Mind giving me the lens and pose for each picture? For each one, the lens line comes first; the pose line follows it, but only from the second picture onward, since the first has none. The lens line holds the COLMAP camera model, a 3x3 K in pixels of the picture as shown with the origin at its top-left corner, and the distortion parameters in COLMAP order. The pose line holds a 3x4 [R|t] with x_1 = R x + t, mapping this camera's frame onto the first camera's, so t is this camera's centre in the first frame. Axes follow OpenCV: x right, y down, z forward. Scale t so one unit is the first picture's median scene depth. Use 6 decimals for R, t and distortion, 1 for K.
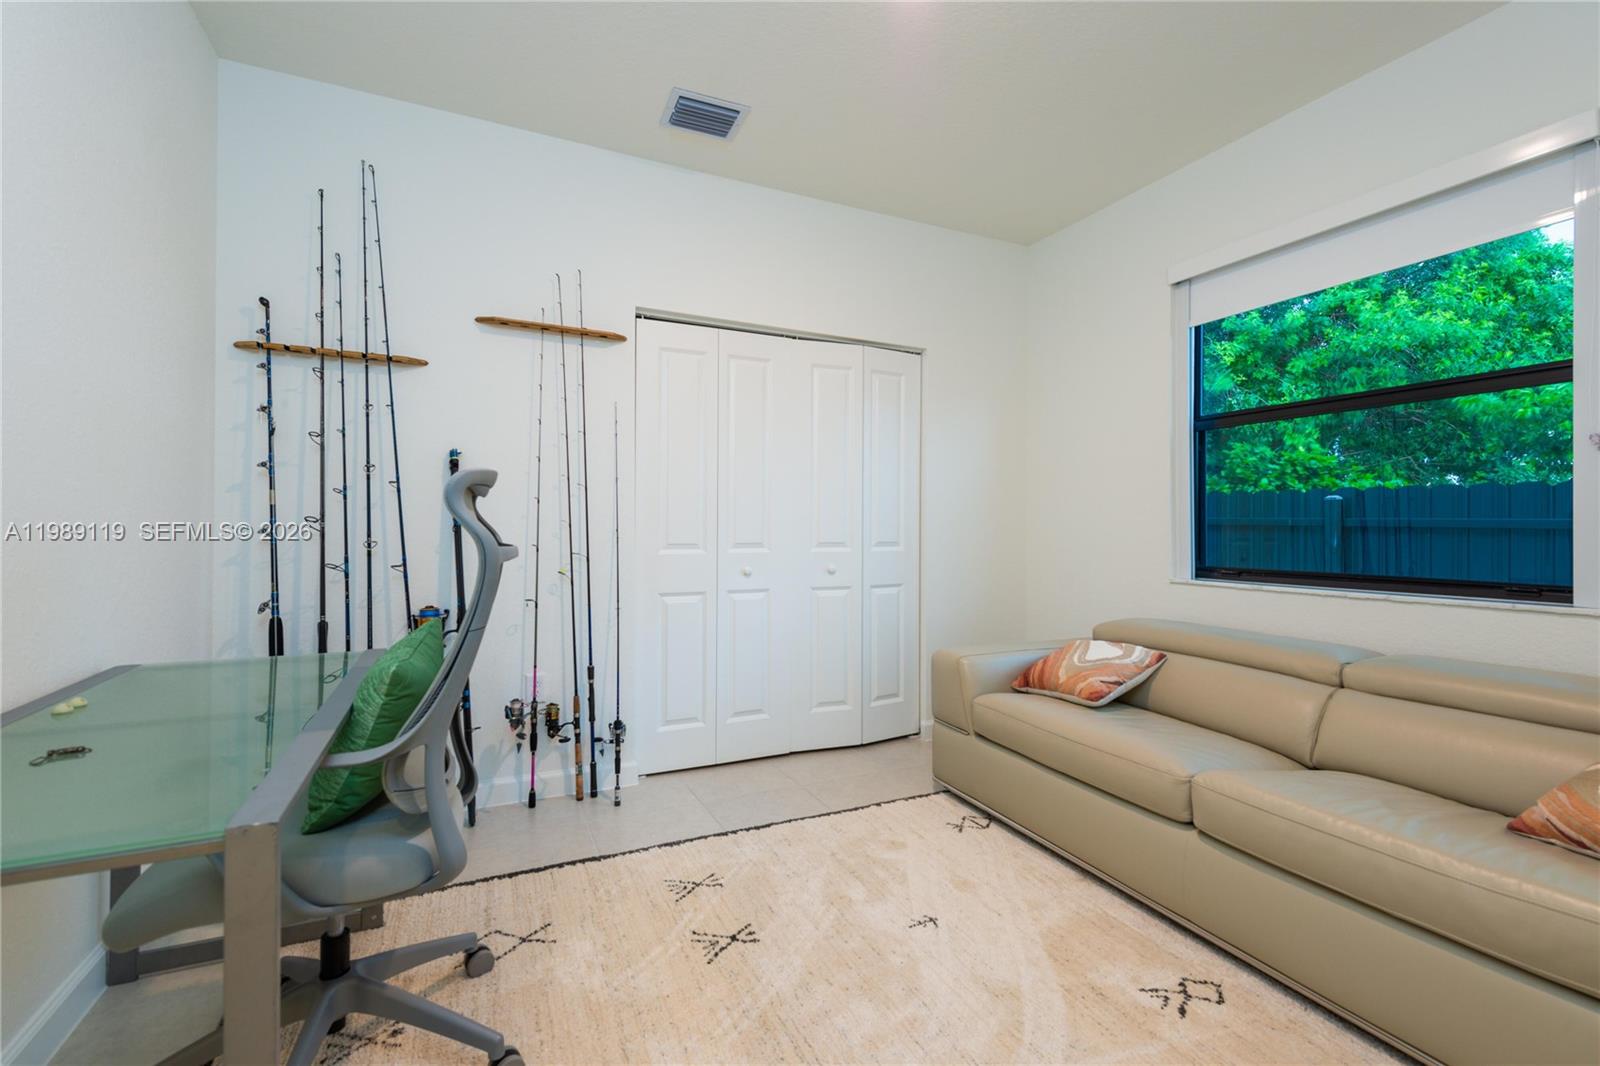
lens RADIAL K [[695.7, 0, 795.8], [0, 695.7, 520.3], [0, 0, 1]] dist [0.001033, -0.001366]
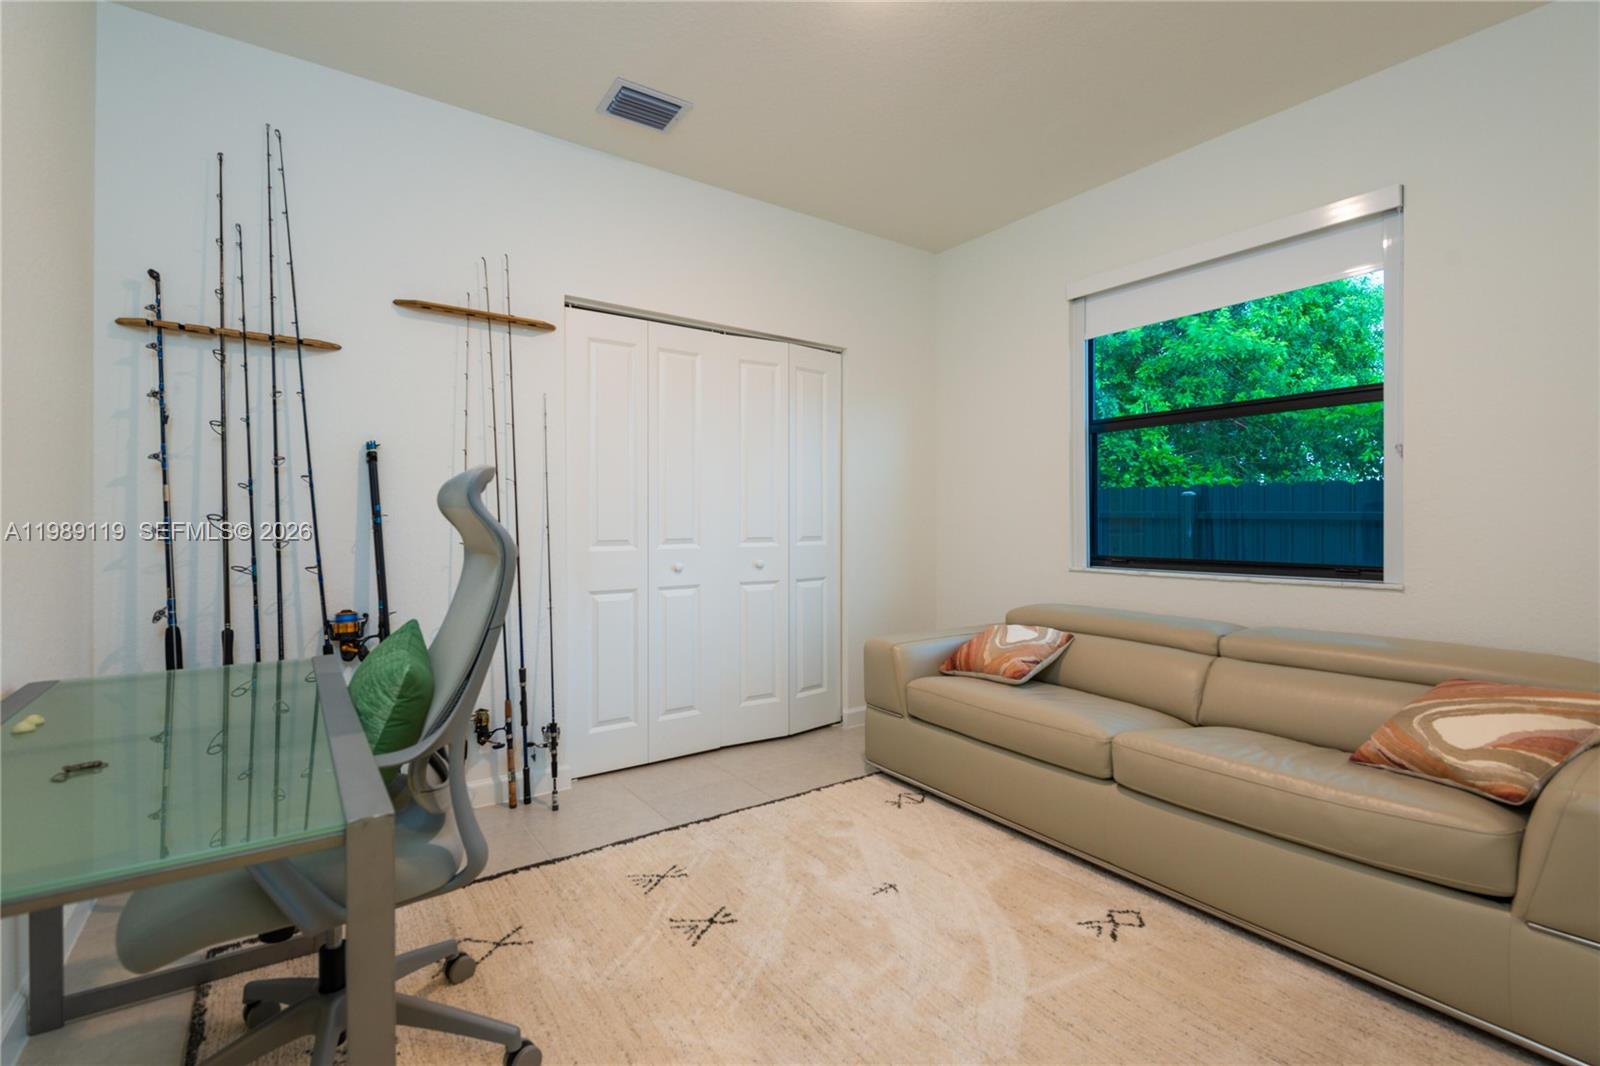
lens RADIAL K [[718.0, 0, 796.7], [0, 718.0, 521.0], [0, 0, 1]] dist [-0.014369, -0.000567]
pose [[0.983432, -0.005965, 0.181177, -0.115939], [0.004444, 0.999951, 0.008801, -0.001464], [-0.181221, -0.007850, 0.983411, -0.046082]]
